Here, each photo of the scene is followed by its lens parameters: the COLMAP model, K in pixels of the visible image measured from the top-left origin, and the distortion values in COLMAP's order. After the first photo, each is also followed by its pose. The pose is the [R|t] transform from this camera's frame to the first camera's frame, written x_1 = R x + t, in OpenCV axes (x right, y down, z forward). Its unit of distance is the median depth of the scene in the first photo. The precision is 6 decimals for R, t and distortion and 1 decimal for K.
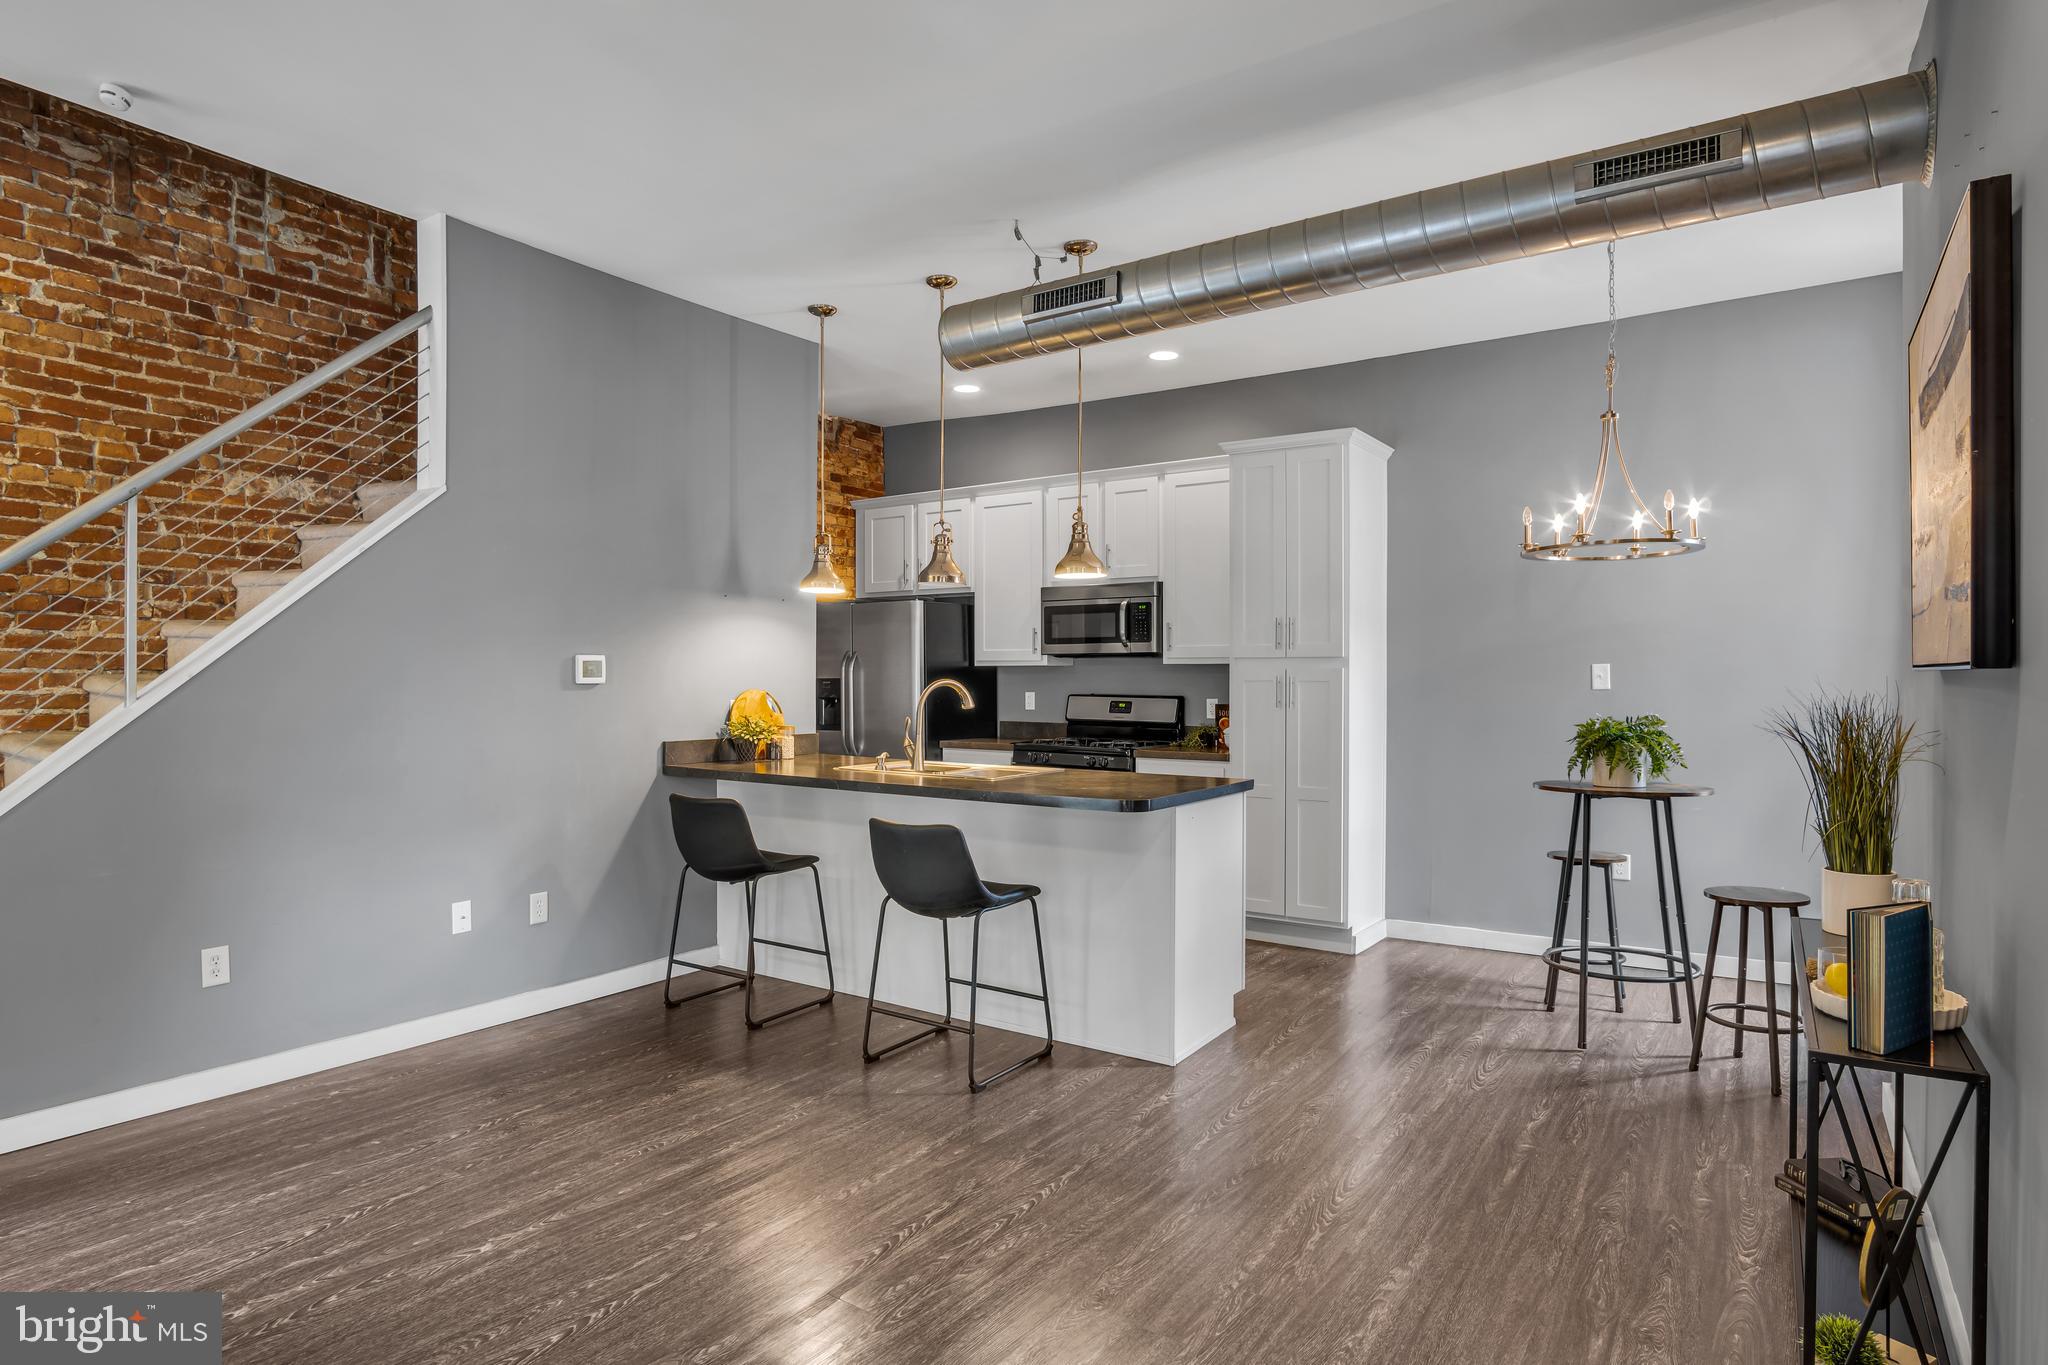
lens RADIAL K [[1115.7, 0, 1018.1], [0, 1115.7, 686.7], [0, 0, 1]] dist [-0.033583, 0.000303]
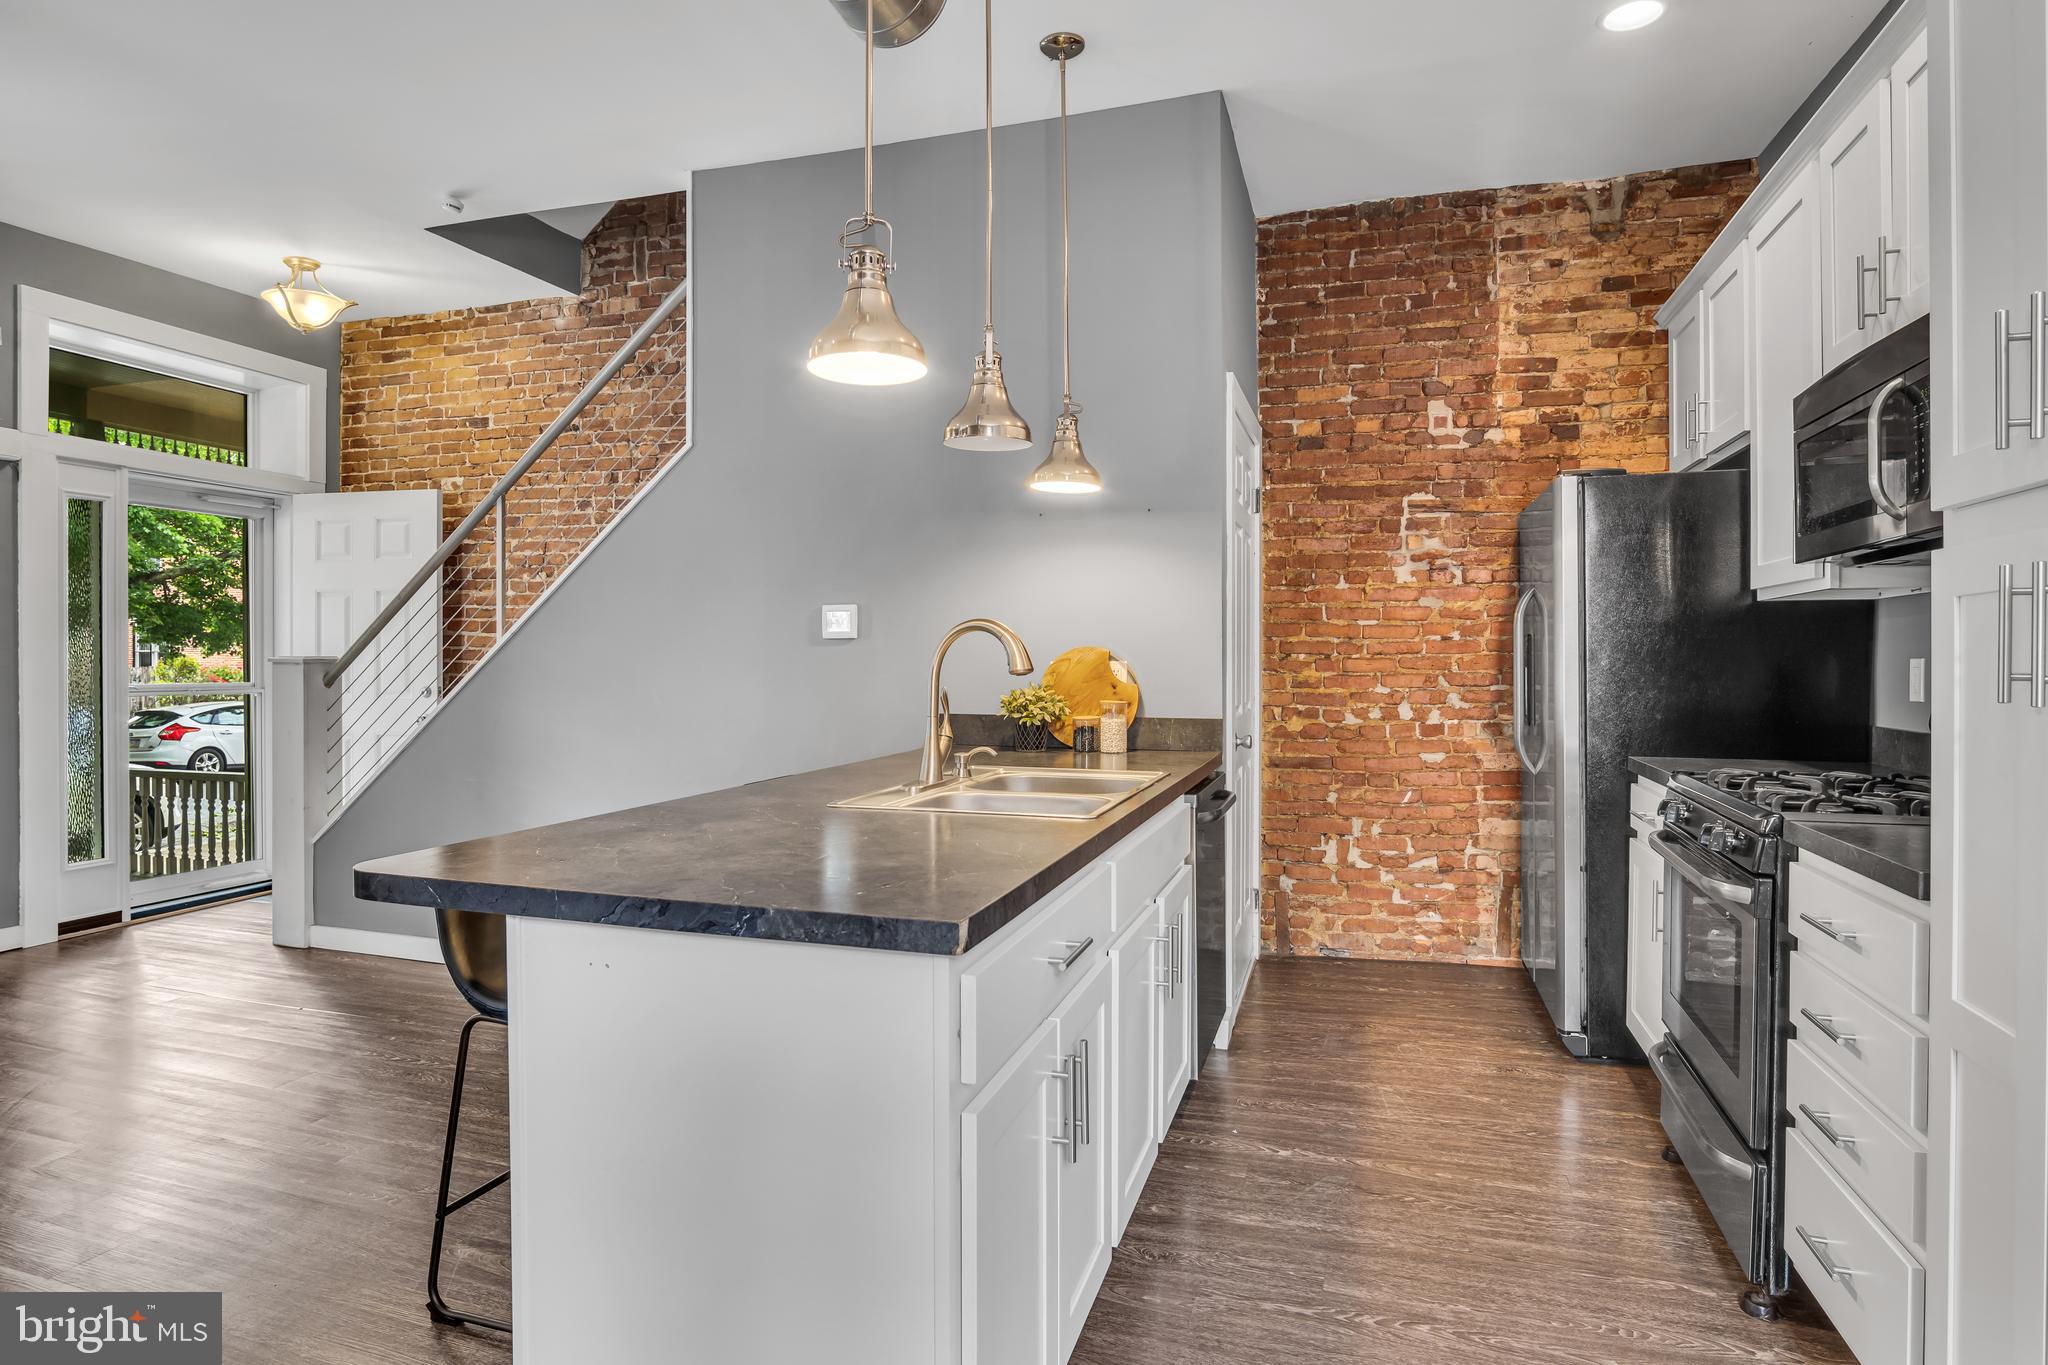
lens RADIAL K [[1116.3, 0, 1021.2], [0, 1116.3, 668.5], [0, 0, 1]] dist [-0.037140, 0.011384]
pose [[0.280930, 0.007259, -0.959701, 0.352599], [-0.009707, 0.999942, 0.004722, 0.011040], [0.959679, 0.007990, 0.280984, 0.664731]]
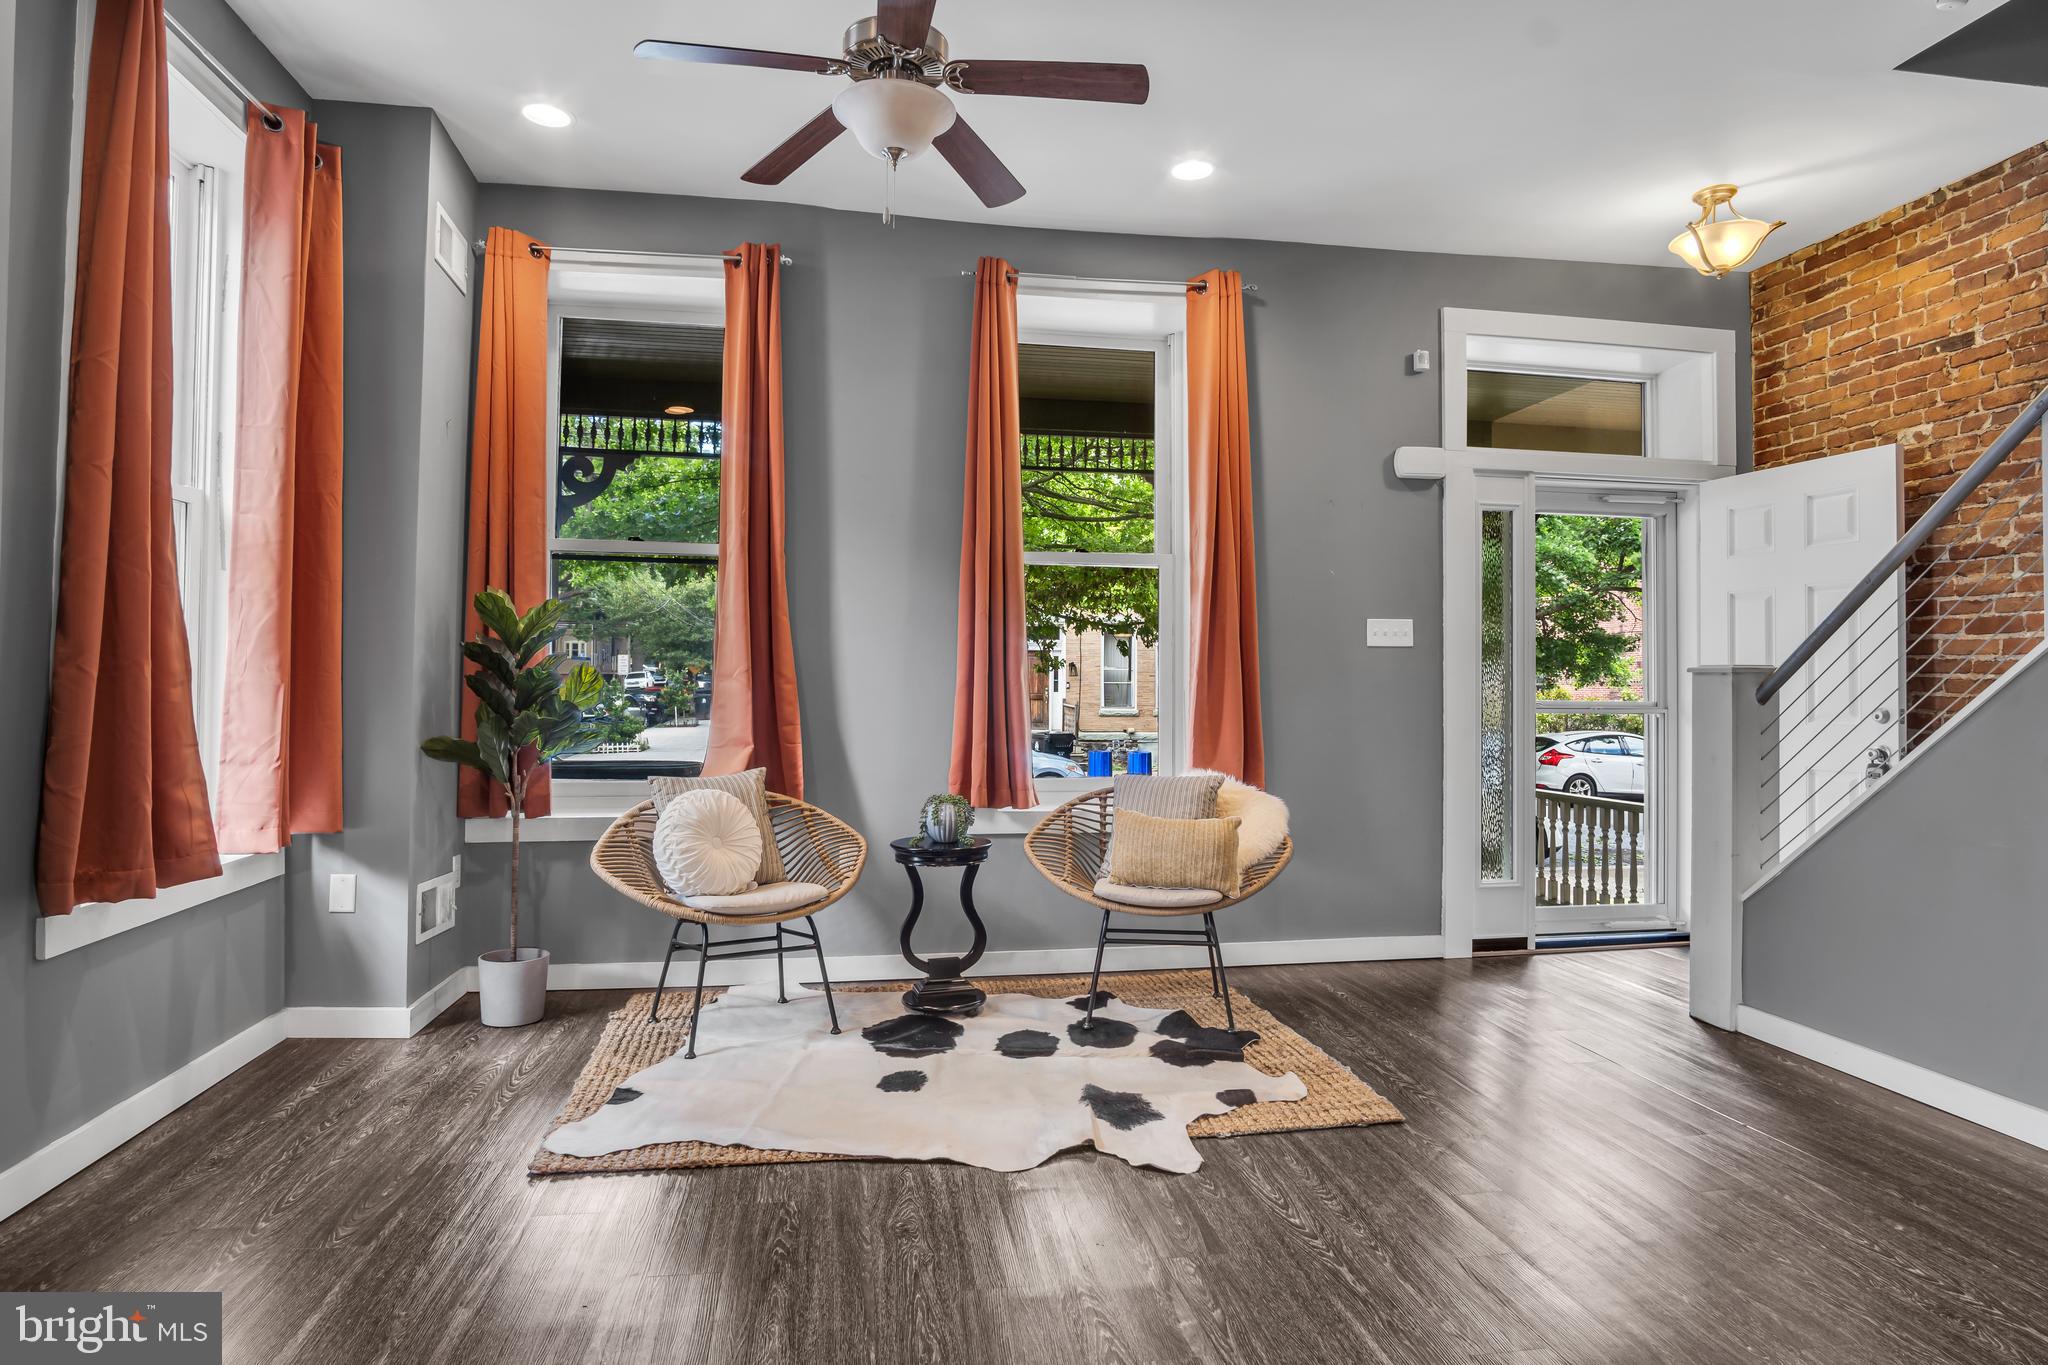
lens RADIAL K [[1116.3, 0, 1021.2], [0, 1116.3, 668.5], [0, 0, 1]] dist [-0.037140, 0.011384]
pose [[-0.726560, -0.019477, -0.686827, 0.188522], [-0.013868, 0.999810, -0.013682, 0.026895], [0.686963, -0.000416, -0.726692, 0.575892]]
